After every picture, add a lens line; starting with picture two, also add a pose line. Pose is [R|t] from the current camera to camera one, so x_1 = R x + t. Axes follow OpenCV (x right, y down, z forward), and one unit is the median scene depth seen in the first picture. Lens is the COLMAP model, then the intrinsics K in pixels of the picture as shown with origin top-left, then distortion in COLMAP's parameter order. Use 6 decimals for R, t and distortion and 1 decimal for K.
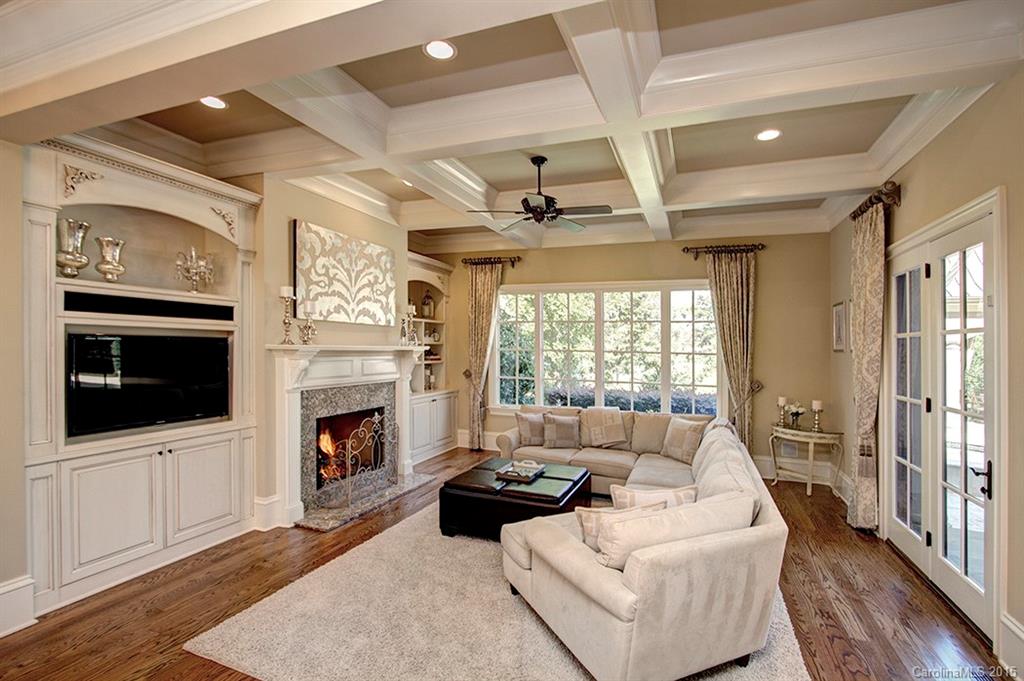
lens RADIAL K [[473.7, 0, 513.3], [0, 473.7, 374.9], [0, 0, 1]] dist [-0.000548, 0.000030]
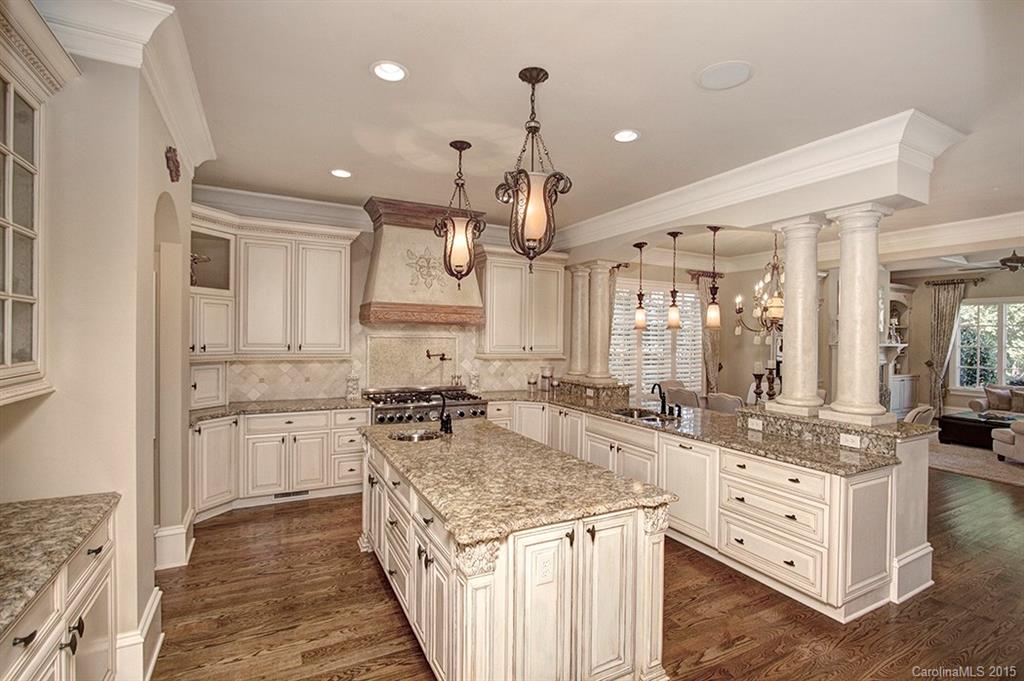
lens RADIAL K [[473.1, 0, 516.7], [0, 473.1, 356.2], [0, 0, 1]] dist [-0.016683, 0.000129]
pose [[0.759300, 0.019786, -0.650440, -0.172627], [-0.039188, 0.999114, -0.015355, 0.061206], [0.649560, 0.037148, 0.759403, -1.150085]]
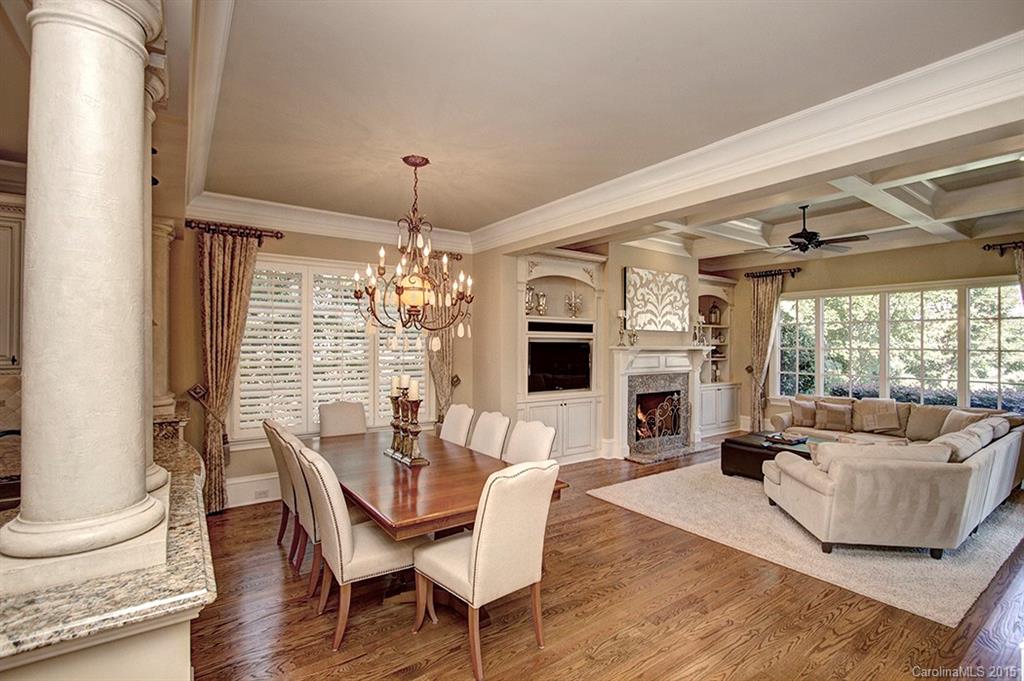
lens RADIAL K [[473.1, 0, 516.7], [0, 473.1, 356.2], [0, 0, 1]] dist [-0.016683, 0.000129]
pose [[0.838727, 0.000041, -0.544553, 0.078855], [-0.022768, 0.999128, -0.034993, 0.027404], [0.544076, 0.041748, 0.837996, -0.427684]]
